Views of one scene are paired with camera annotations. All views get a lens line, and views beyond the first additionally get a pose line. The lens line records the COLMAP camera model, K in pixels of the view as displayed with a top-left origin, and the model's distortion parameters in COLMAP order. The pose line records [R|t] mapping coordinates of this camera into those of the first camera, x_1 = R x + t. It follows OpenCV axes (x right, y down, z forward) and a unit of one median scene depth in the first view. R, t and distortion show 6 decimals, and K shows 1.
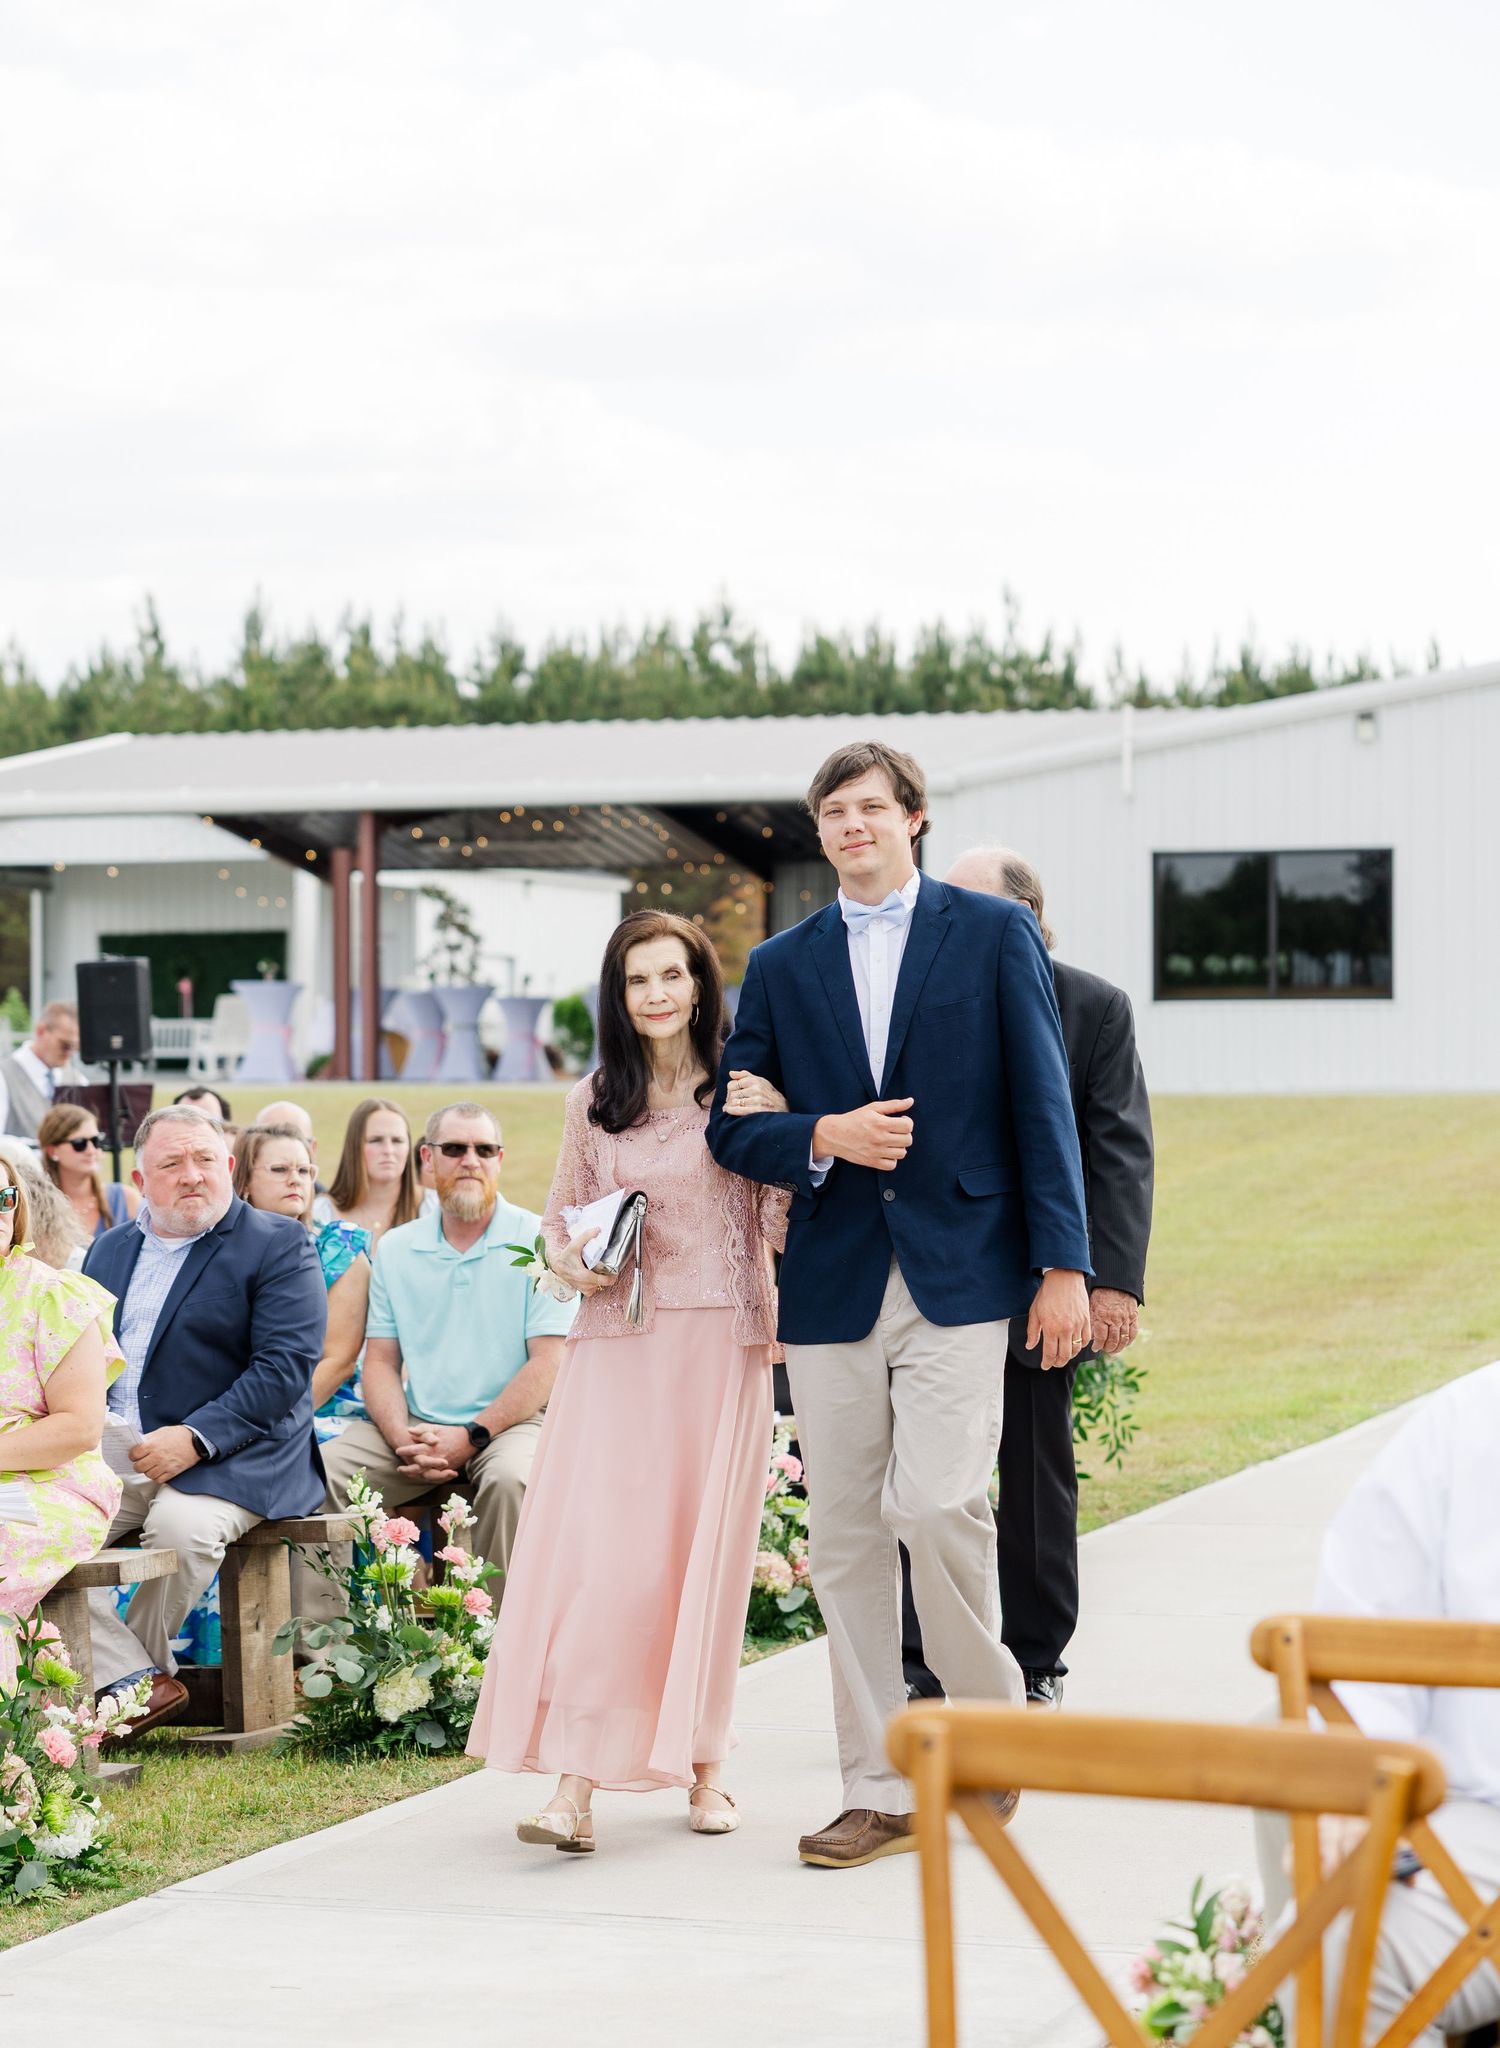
lens RADIAL K [[6292.3, 0, 748.3], [0, 6292.3, 1022.5], [0, 0, 1]] dist [0.114978, -0.320695]
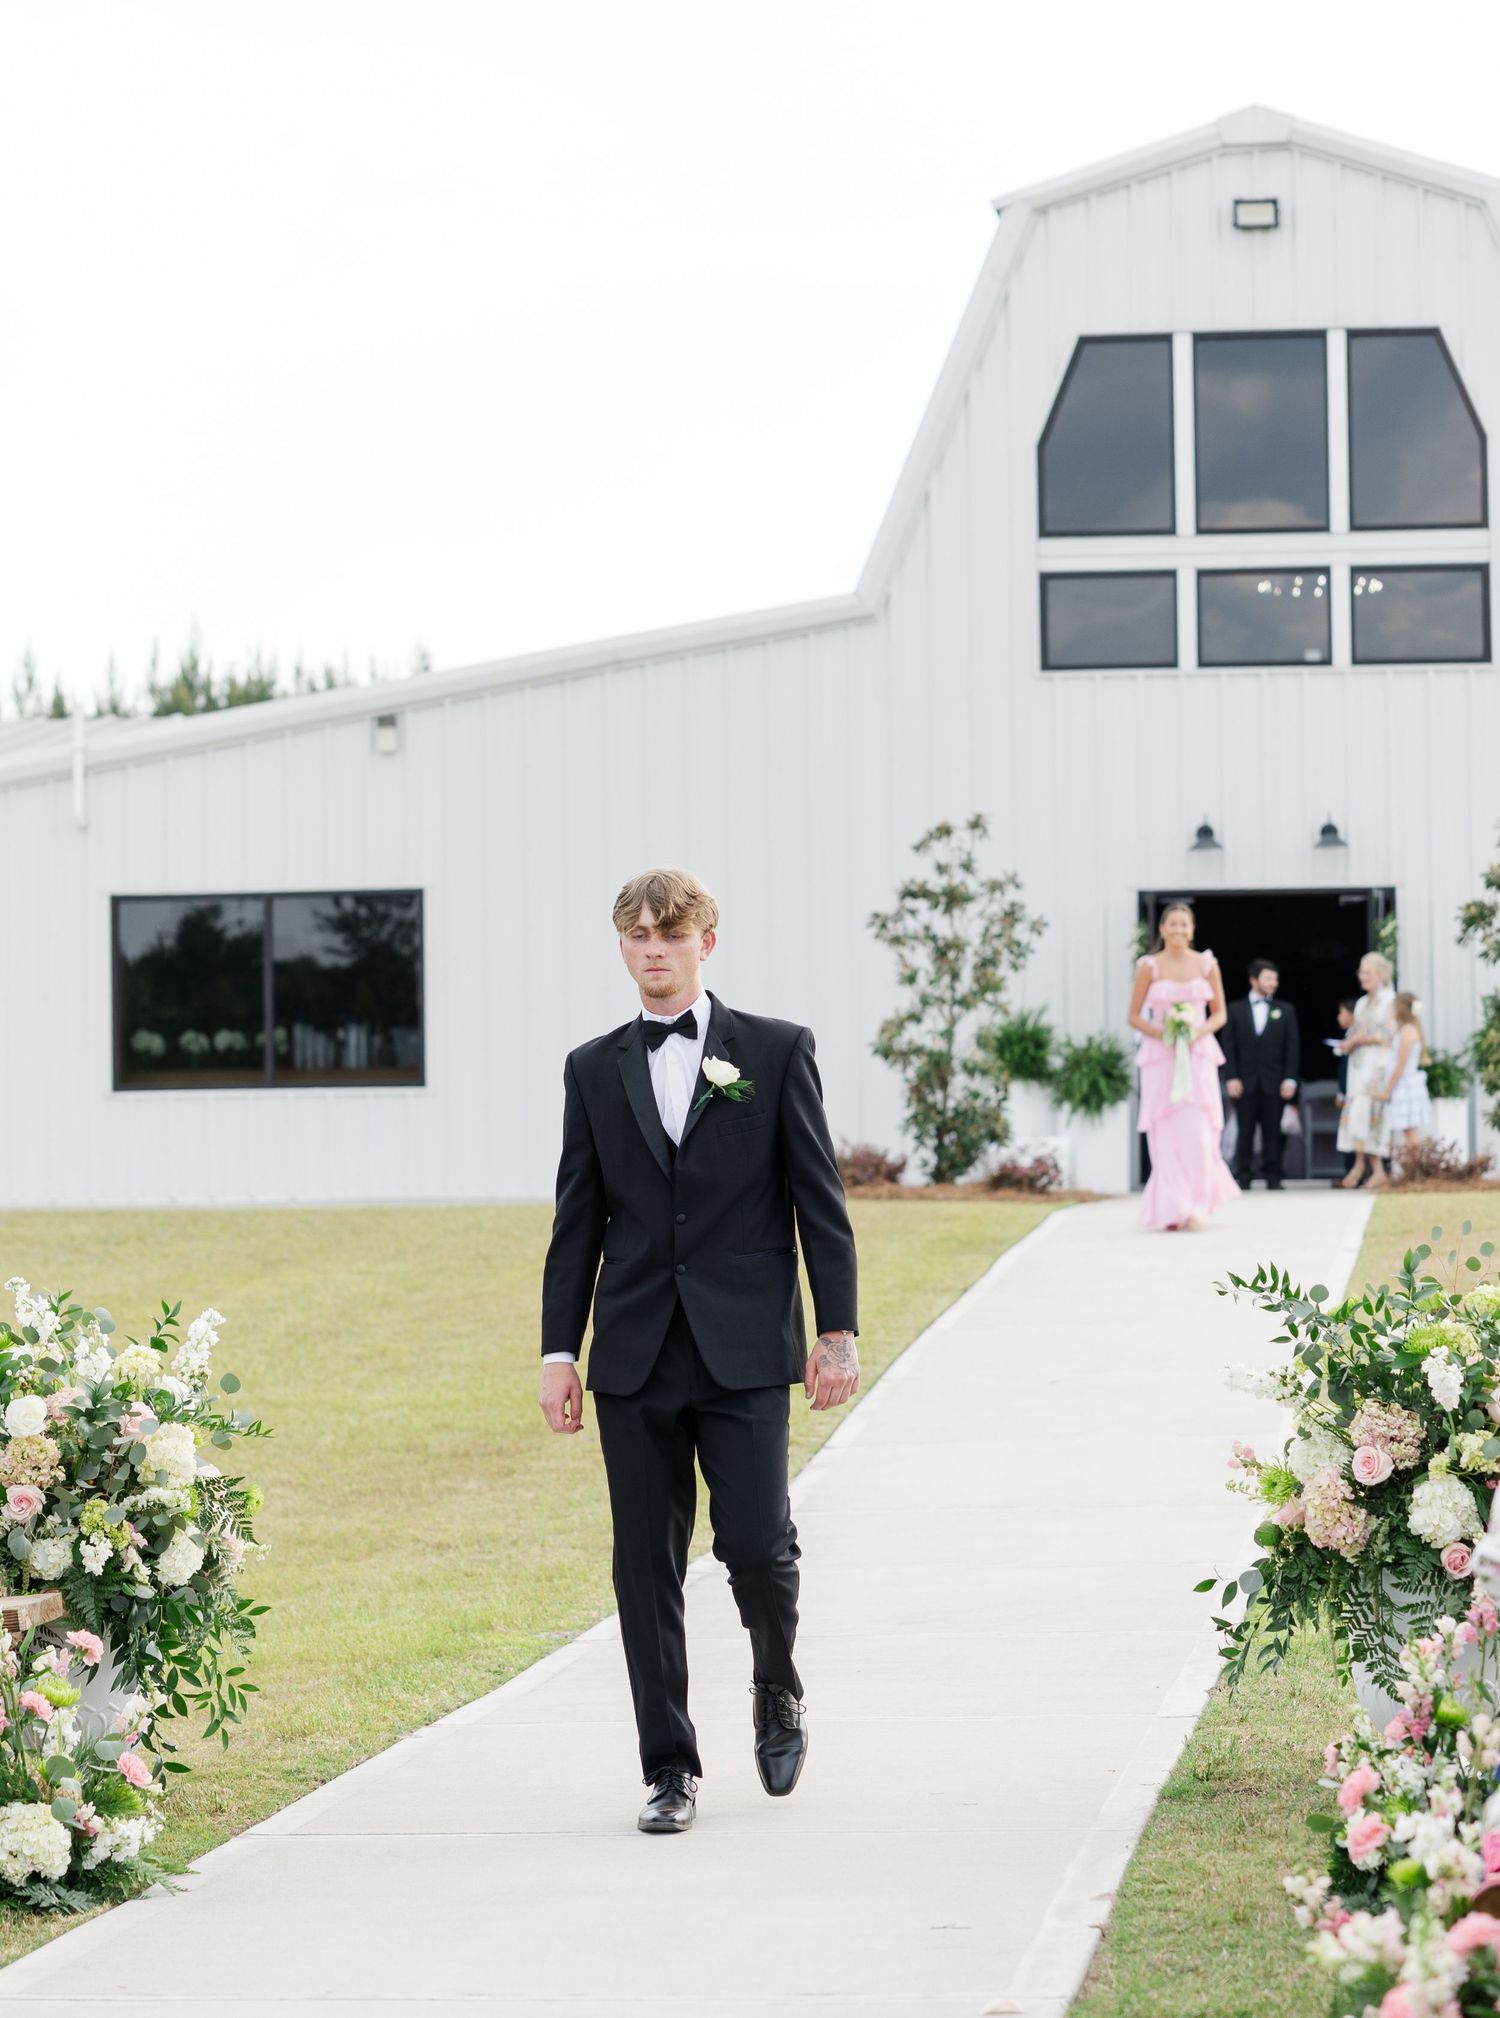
lens RADIAL K [[6973.6, 0, 852.0], [0, 6973.6, 906.1], [0, 0, 1]] dist [-0.231322, 1.495625]
pose [[0.981446, -0.003509, 0.191707, -0.013046], [0.010091, 0.999392, -0.033365, 0.004477], [-0.191474, 0.034681, 0.980885, 0.186645]]
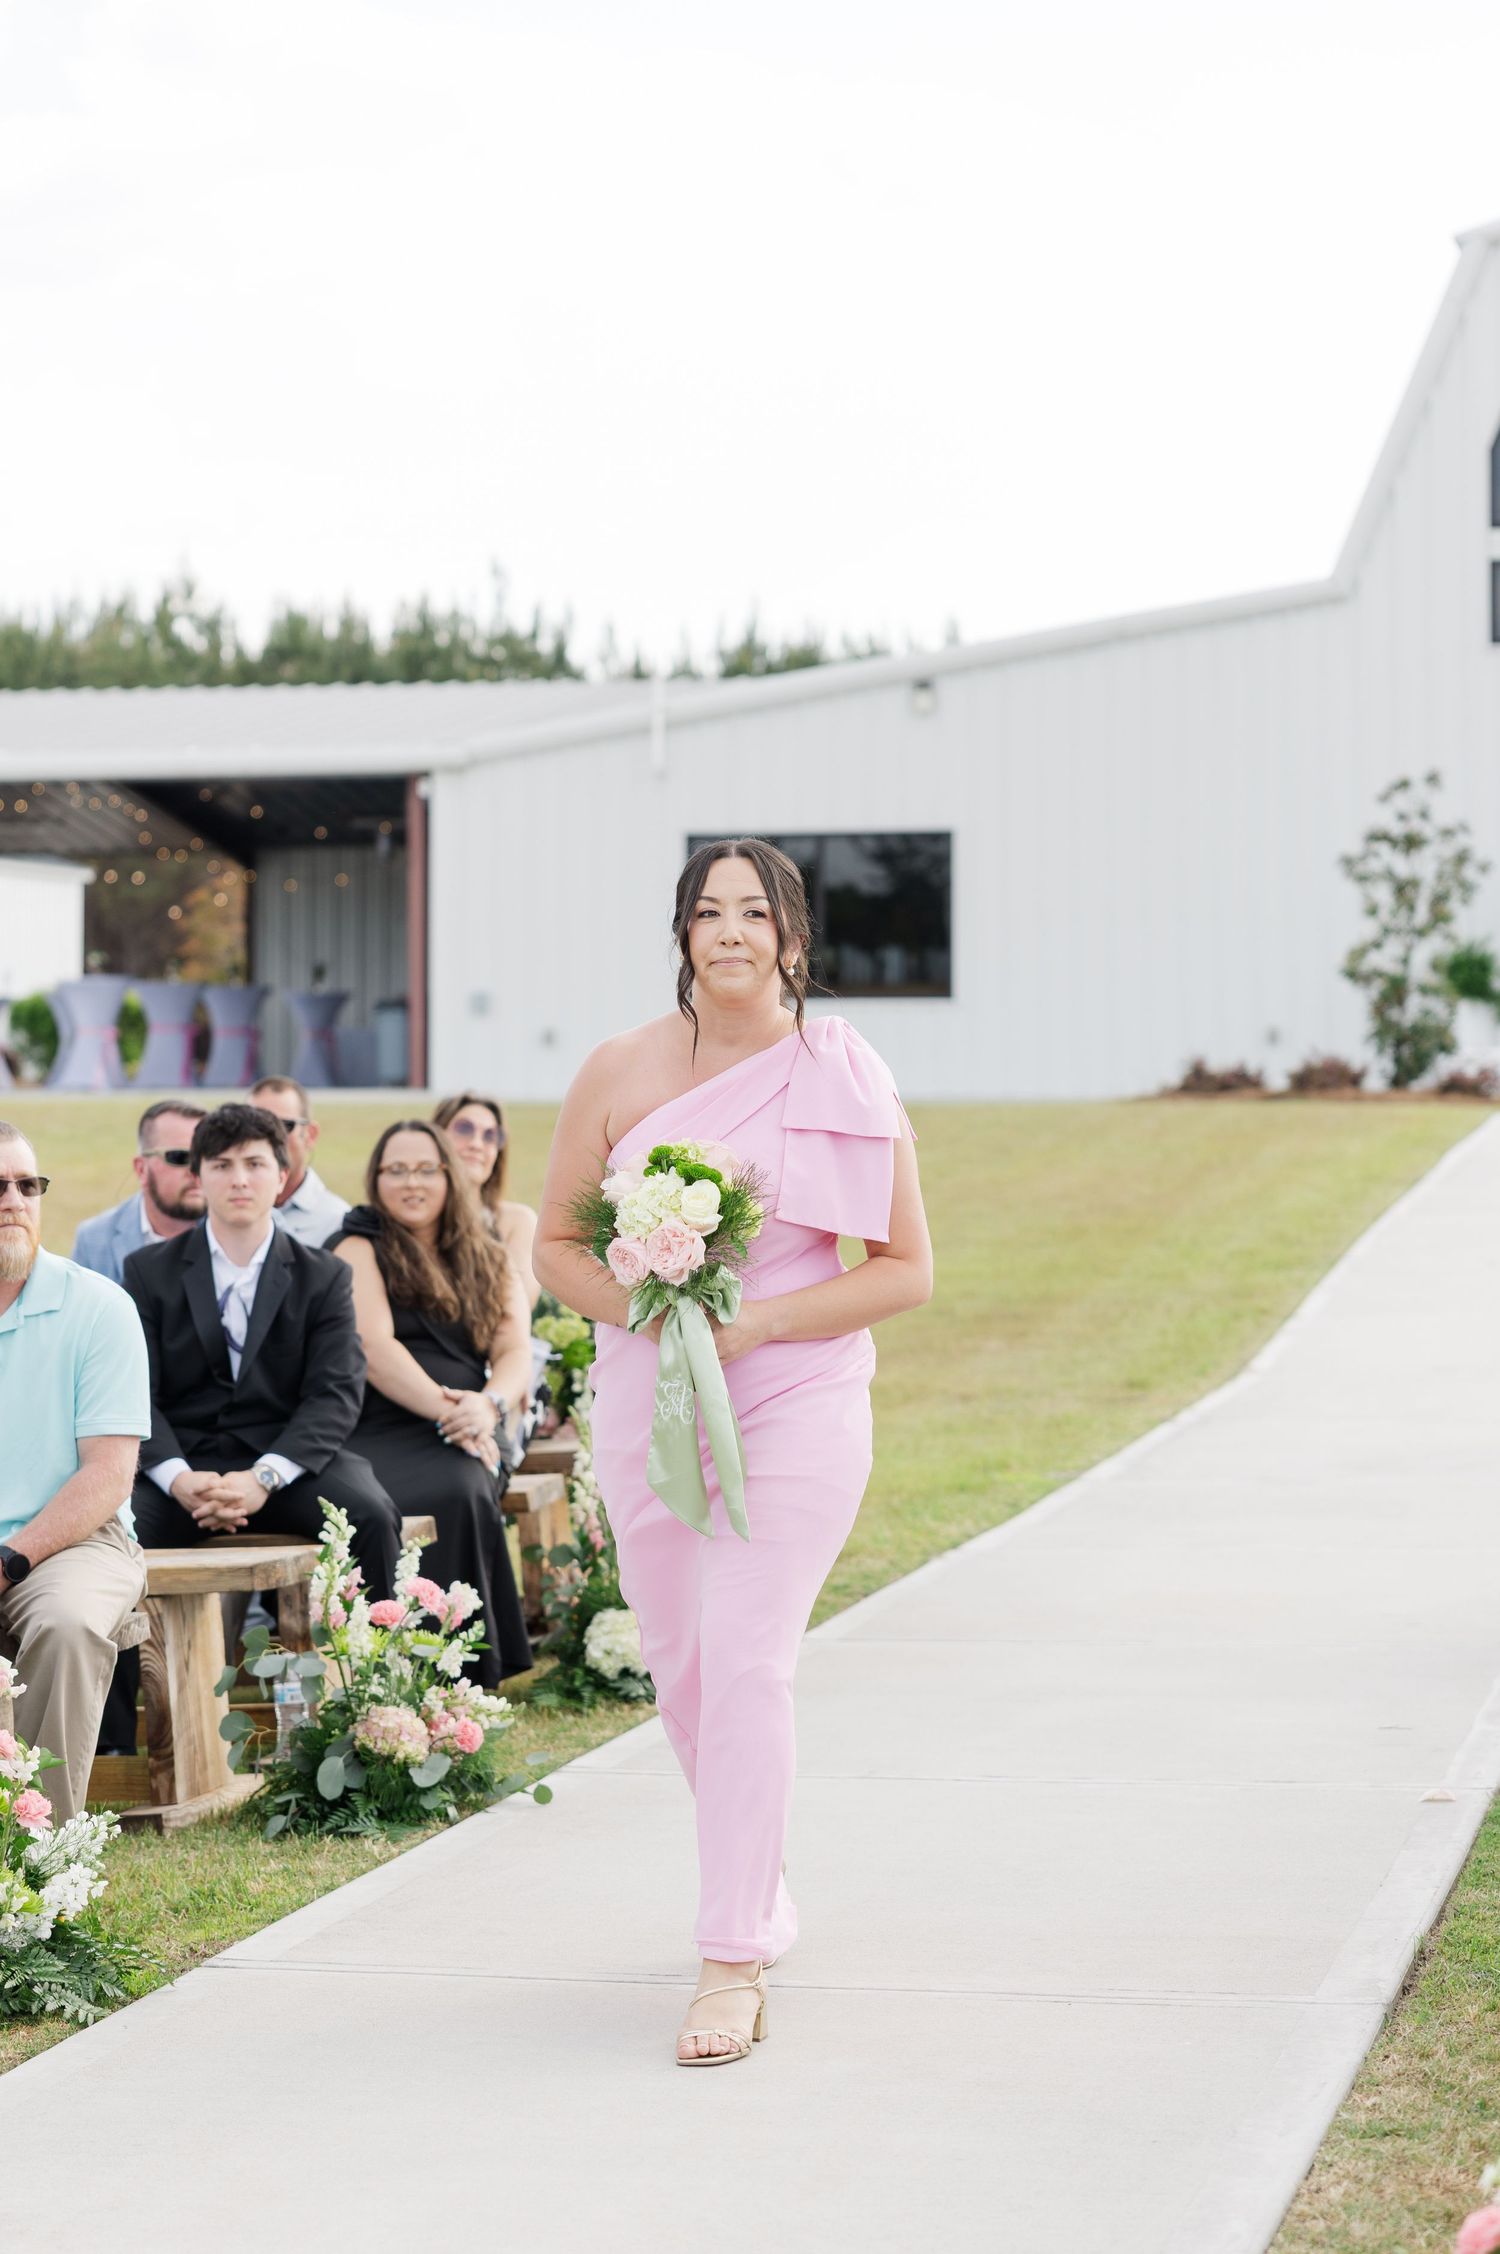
lens RADIAL K [[6089.5, 0, 624.3], [0, 6089.5, 1129.3], [0, 0, 1]] dist [-0.152995, 0.274993]
pose [[0.996929, -0.001281, 0.078298, -0.016261], [0.000119, 0.999890, 0.014847, 0.002714], [-0.078308, -0.014792, 0.996819, 0.169528]]
